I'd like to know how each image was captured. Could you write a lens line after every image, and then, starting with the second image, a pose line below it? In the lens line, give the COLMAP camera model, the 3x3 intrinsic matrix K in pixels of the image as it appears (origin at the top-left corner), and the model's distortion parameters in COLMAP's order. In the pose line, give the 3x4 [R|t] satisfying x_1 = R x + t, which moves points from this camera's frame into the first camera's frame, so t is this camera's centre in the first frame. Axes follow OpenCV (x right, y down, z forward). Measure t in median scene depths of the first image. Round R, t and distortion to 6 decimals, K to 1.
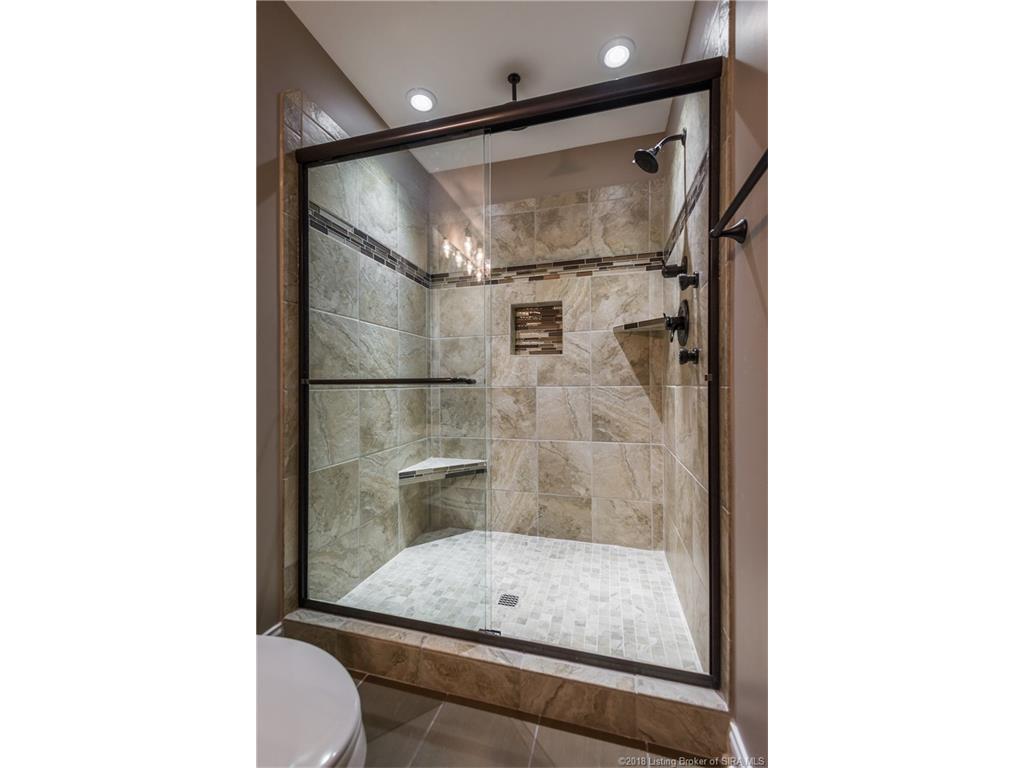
lens RADIAL K [[479.6, 0, 510.3], [0, 479.6, 382.4], [0, 0, 1]] dist [0.018335, -0.007118]
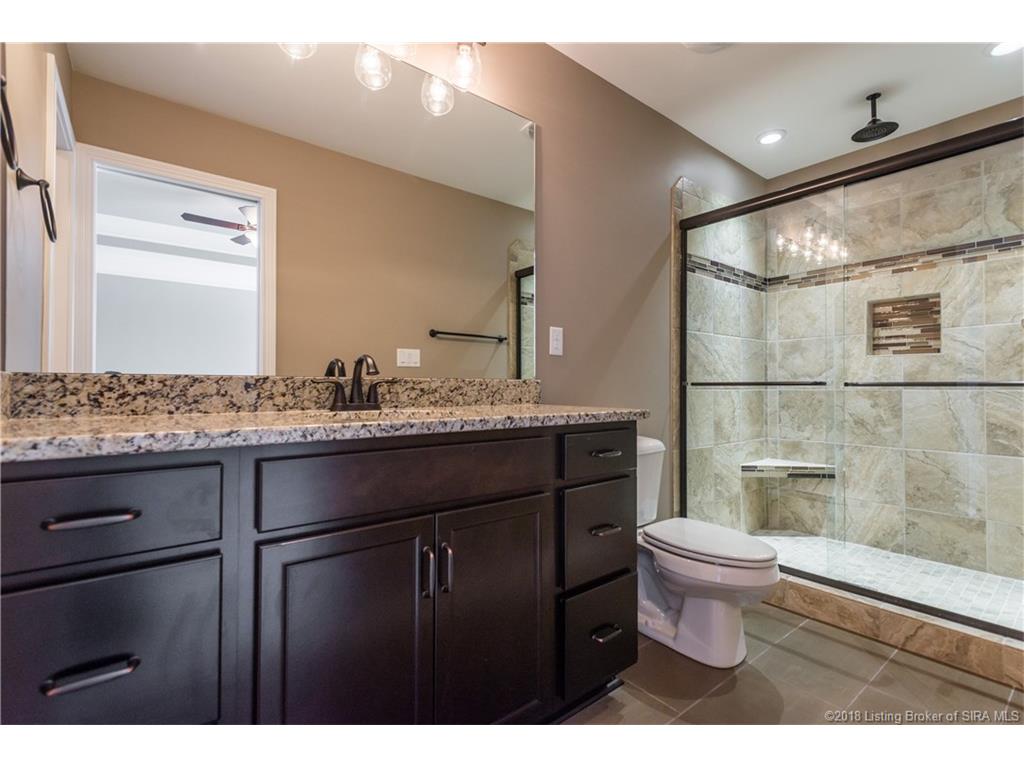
lens RADIAL K [[479.6, 0, 510.3], [0, 479.6, 382.4], [0, 0, 1]] dist [0.018335, -0.007118]
pose [[0.806929, 0.001217, -0.590647, -0.003792], [-0.003063, 0.999993, -0.002124, -0.000486], [0.590641, 0.003523, 0.806927, -0.188500]]
